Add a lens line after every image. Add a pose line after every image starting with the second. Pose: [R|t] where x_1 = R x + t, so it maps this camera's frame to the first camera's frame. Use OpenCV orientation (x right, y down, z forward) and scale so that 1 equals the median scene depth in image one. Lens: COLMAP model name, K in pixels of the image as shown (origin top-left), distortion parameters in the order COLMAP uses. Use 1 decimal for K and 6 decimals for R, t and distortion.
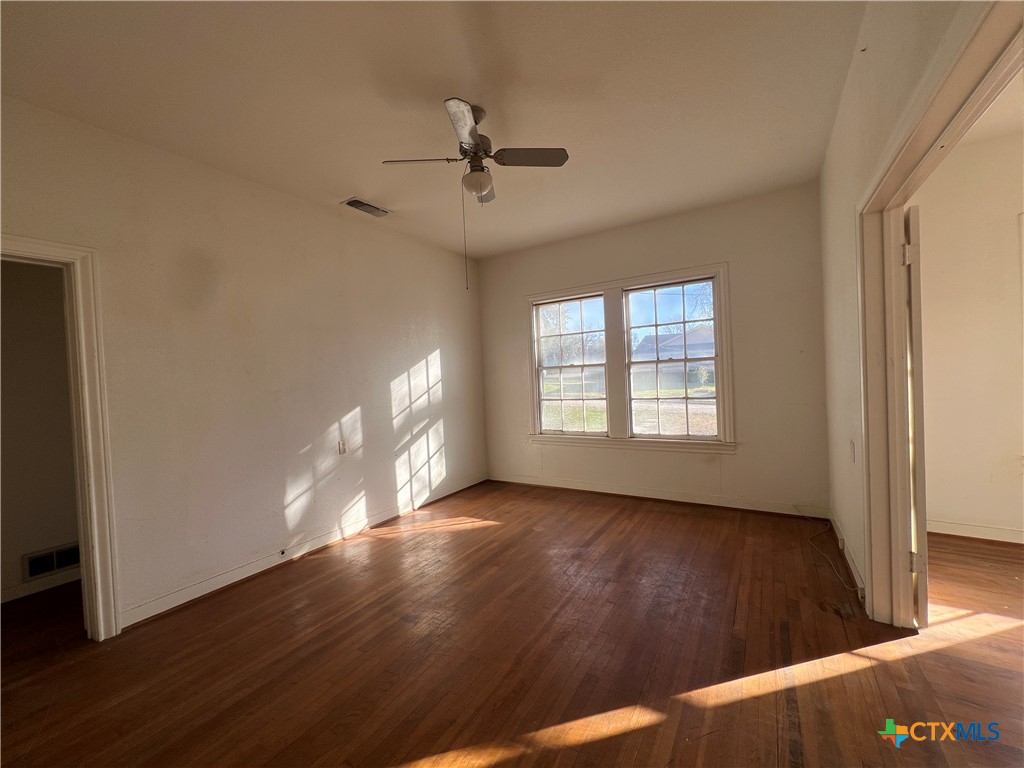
lens RADIAL K [[407.7, 0, 508.5], [0, 407.7, 382.9], [0, 0, 1]] dist [-0.002847, -0.000163]
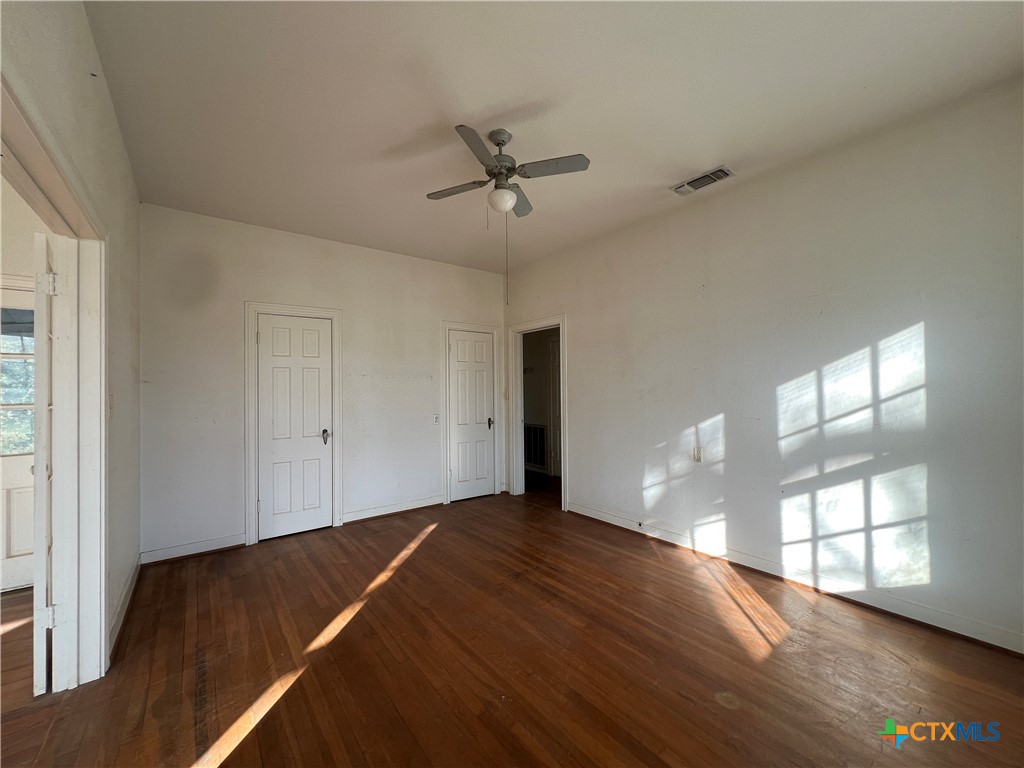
lens RADIAL K [[407.7, 0, 516.1], [0, 407.7, 385.8], [0, 0, 1]] dist [-0.002847, -0.000163]
pose [[-0.336133, 0.043365, -0.940816, 0.513102], [0.011189, 0.999053, 0.042052, -0.036486], [0.941748, 0.003608, -0.336300, 0.788799]]
